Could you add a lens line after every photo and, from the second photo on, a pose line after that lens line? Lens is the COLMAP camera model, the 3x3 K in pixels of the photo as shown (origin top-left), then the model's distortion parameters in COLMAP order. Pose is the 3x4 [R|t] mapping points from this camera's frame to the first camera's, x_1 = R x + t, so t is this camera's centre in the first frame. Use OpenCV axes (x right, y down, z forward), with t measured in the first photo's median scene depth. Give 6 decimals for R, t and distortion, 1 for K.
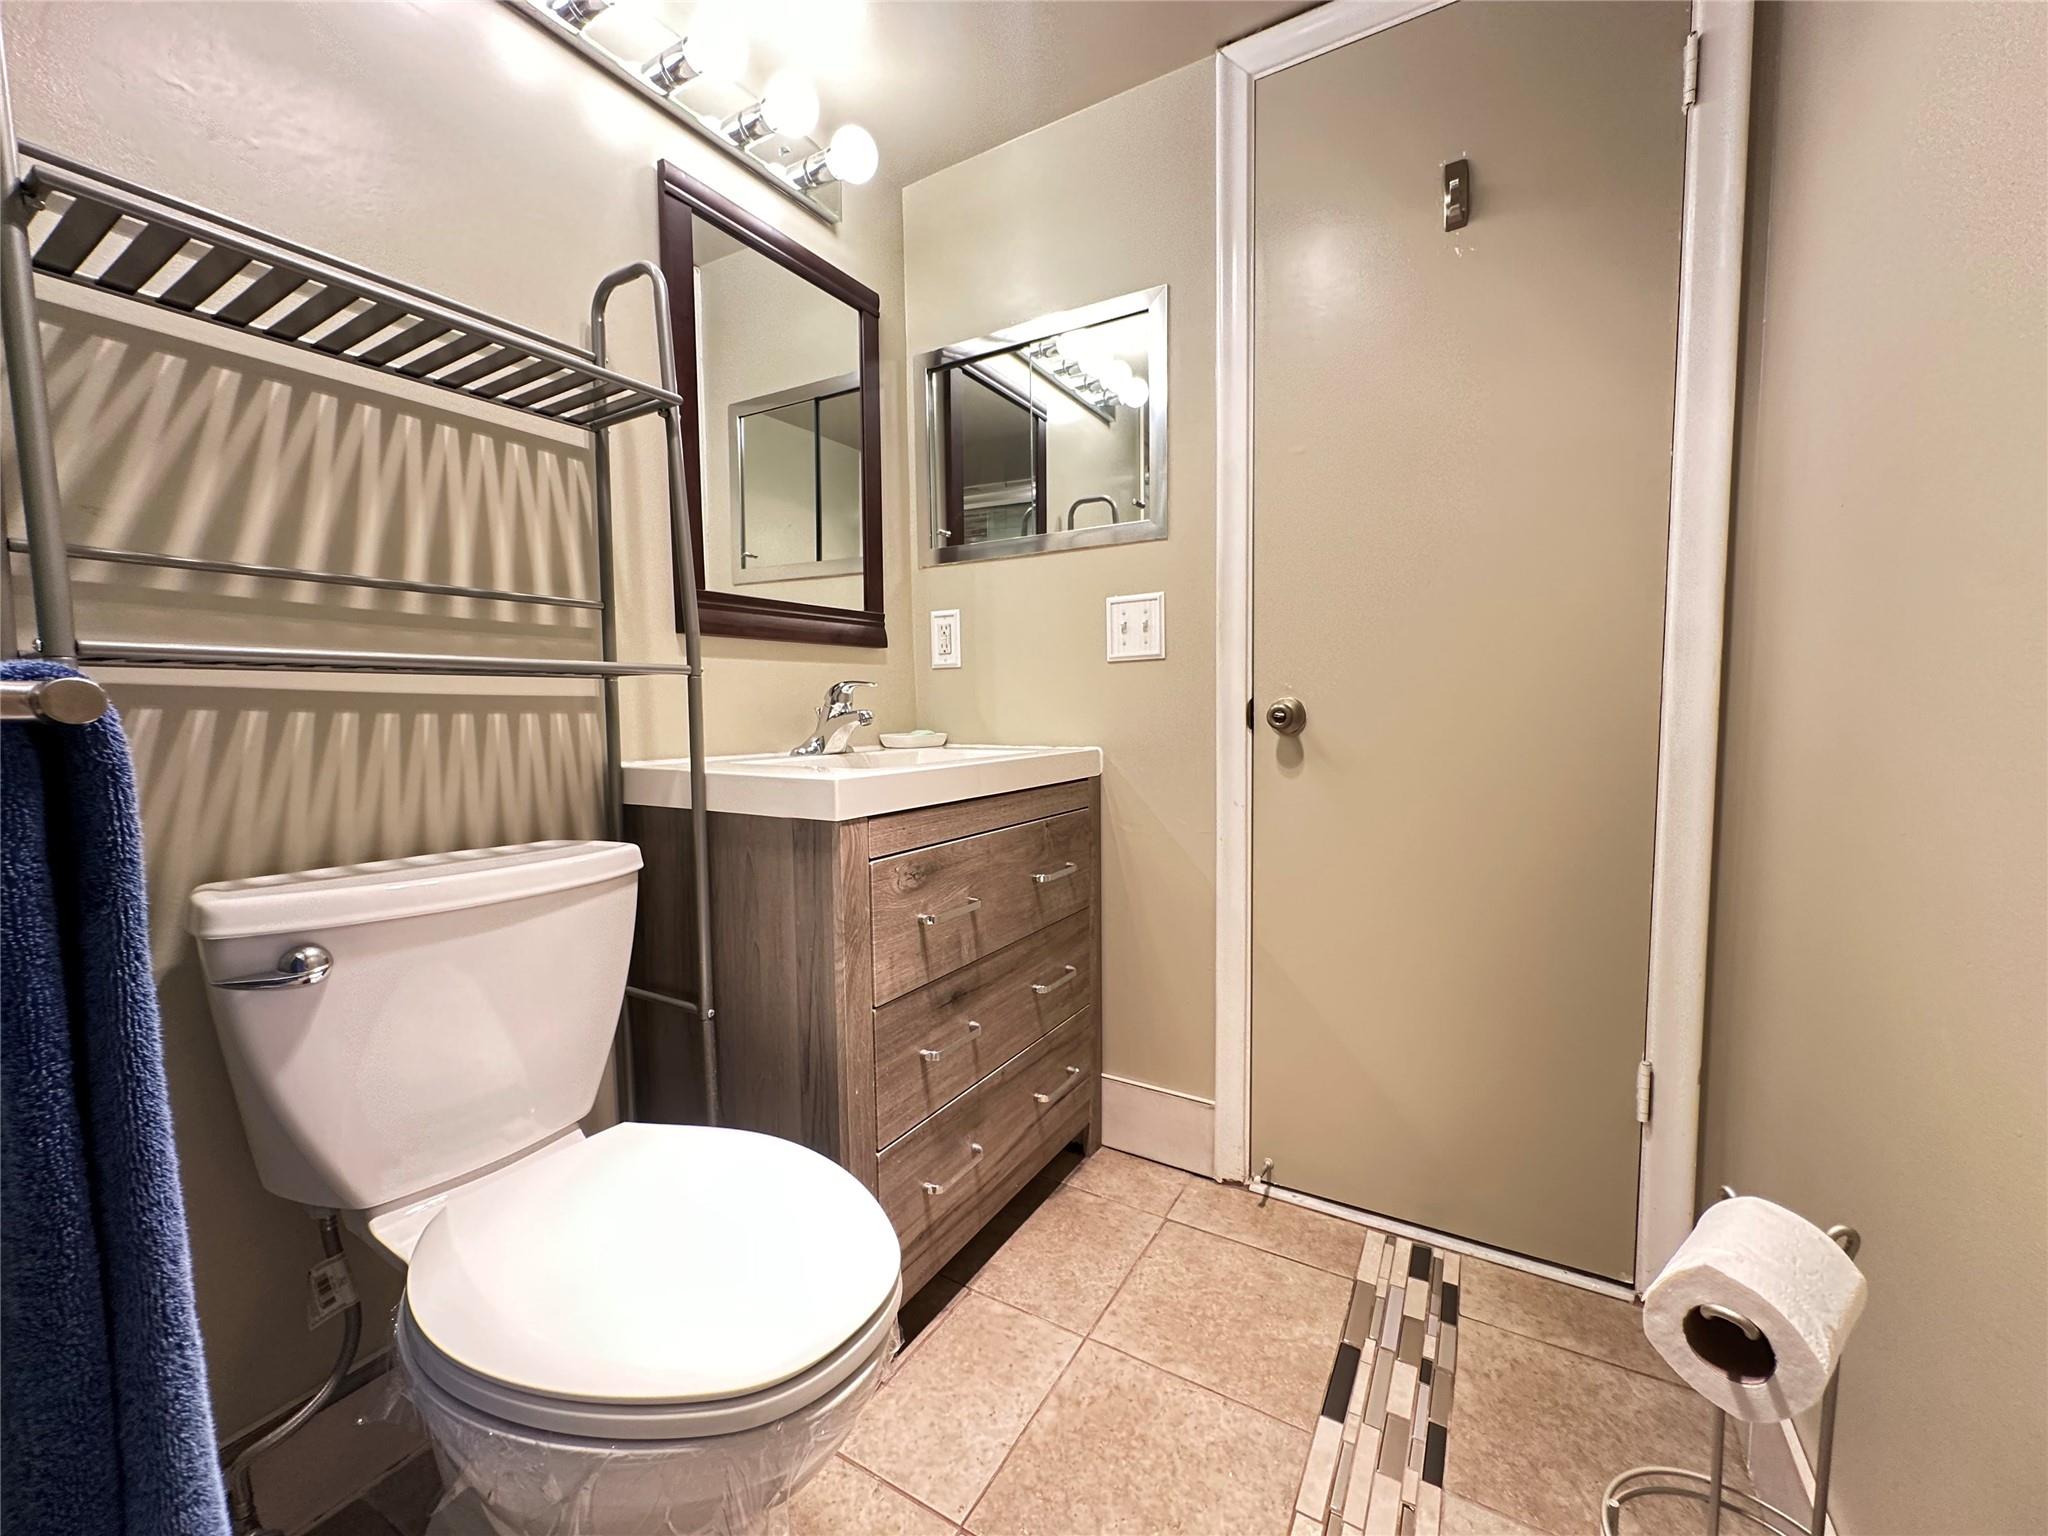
lens RADIAL K [[819.1, 0, 1025.2], [0, 819.1, 768.8], [0, 0, 1]] dist [-0.001530, -0.000124]
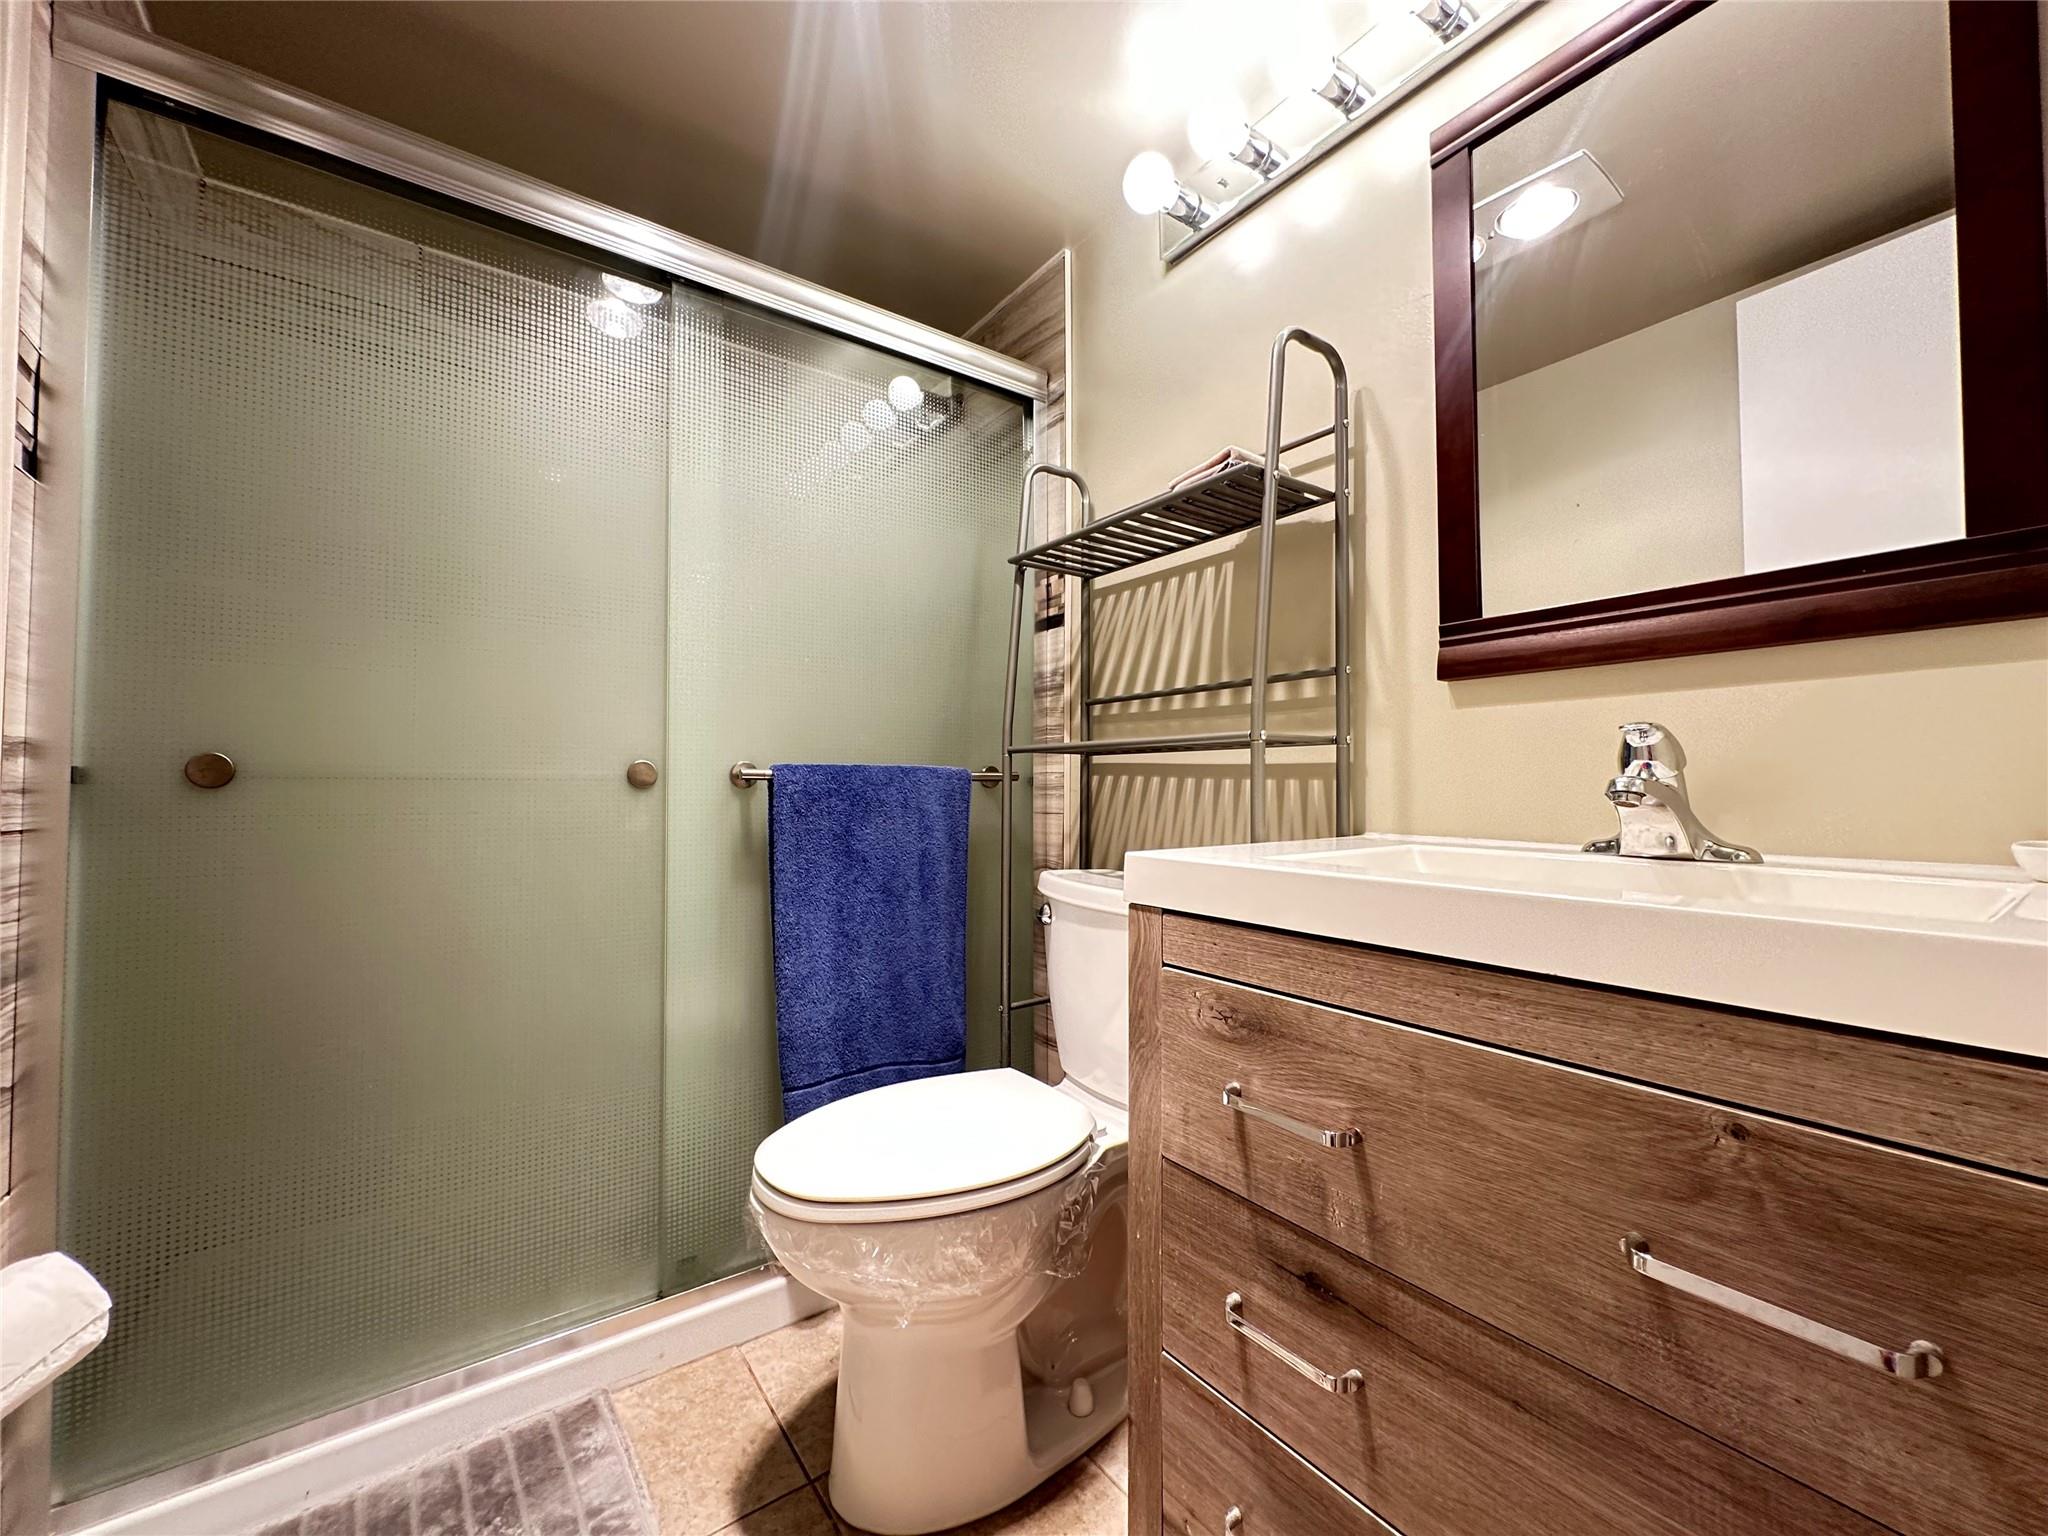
lens RADIAL K [[819.1, 0, 1025.2], [0, 819.1, 768.8], [0, 0, 1]] dist [-0.001530, -0.000124]
pose [[-0.393239, -0.007930, -0.919402, 0.539771], [-0.068793, 0.997414, 0.020821, -0.077489], [0.916859, 0.071436, -0.392767, 1.054816]]
